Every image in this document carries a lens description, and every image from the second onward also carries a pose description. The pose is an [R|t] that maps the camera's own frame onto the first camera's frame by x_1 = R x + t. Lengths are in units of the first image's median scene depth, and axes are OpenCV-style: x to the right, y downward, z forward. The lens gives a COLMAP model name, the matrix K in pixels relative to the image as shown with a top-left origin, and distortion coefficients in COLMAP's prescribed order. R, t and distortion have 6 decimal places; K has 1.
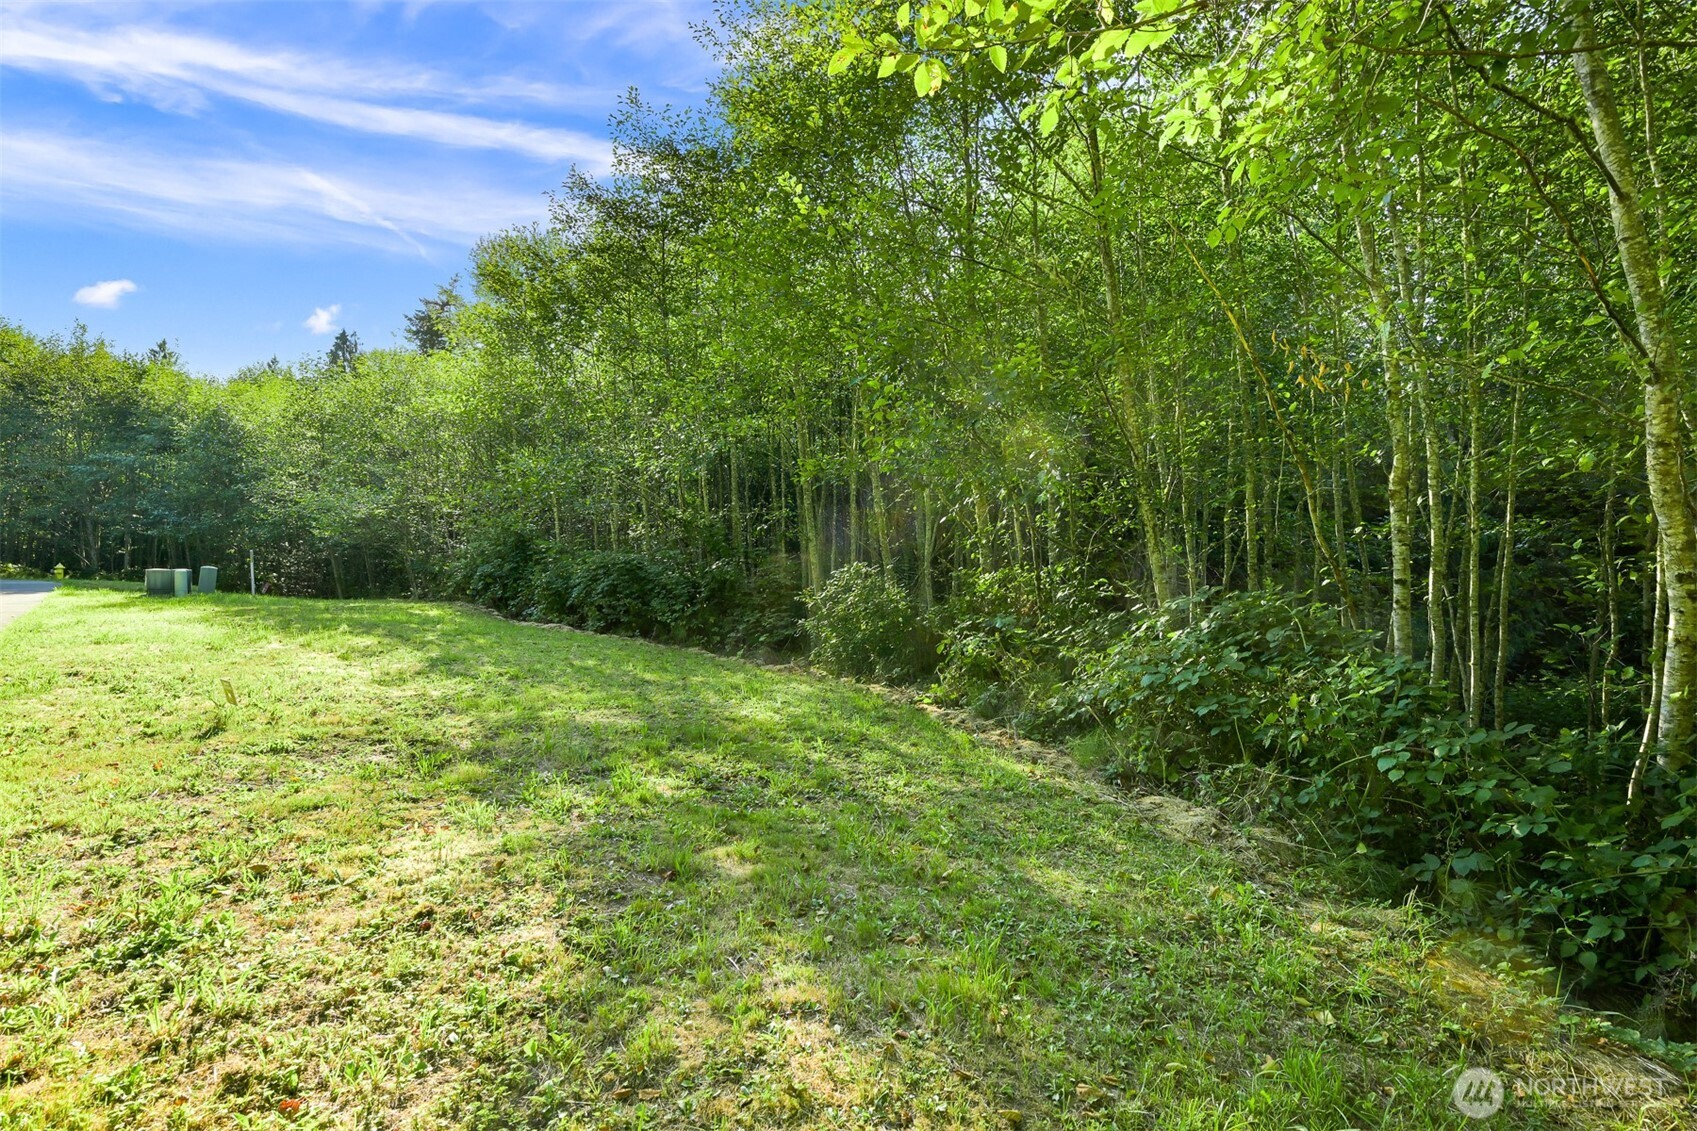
lens RADIAL K [[856.1, 0, 851.5], [0, 856.1, 569.0], [0, 0, 1]] dist [-0.001242, 0.000227]
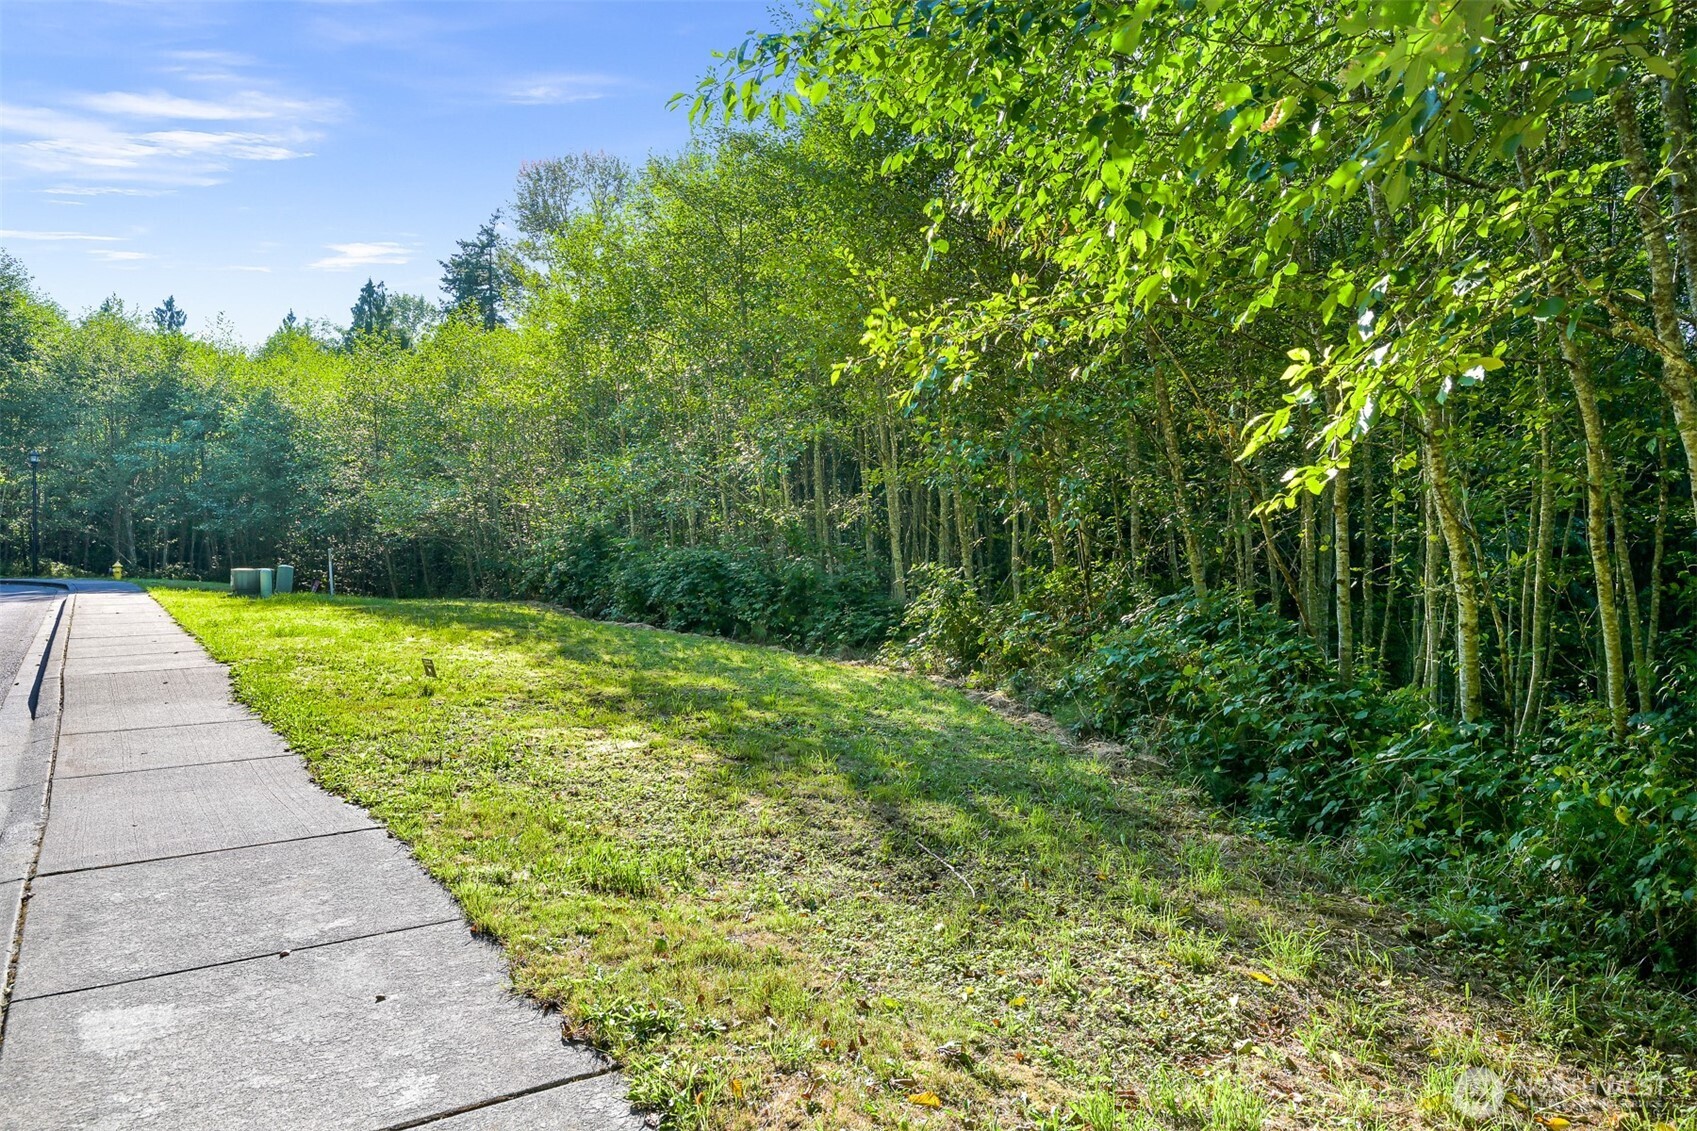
lens RADIAL K [[1152.0, 0, 848.0], [0, 1152.0, 566.8], [0, 0, 1]] dist [0.000905, -0.000420]
pose [[0.992005, -0.005139, -0.126090, 0.053775], [0.006172, 0.999951, 0.007800, -0.008248], [0.126044, -0.008516, 0.991988, -0.241454]]
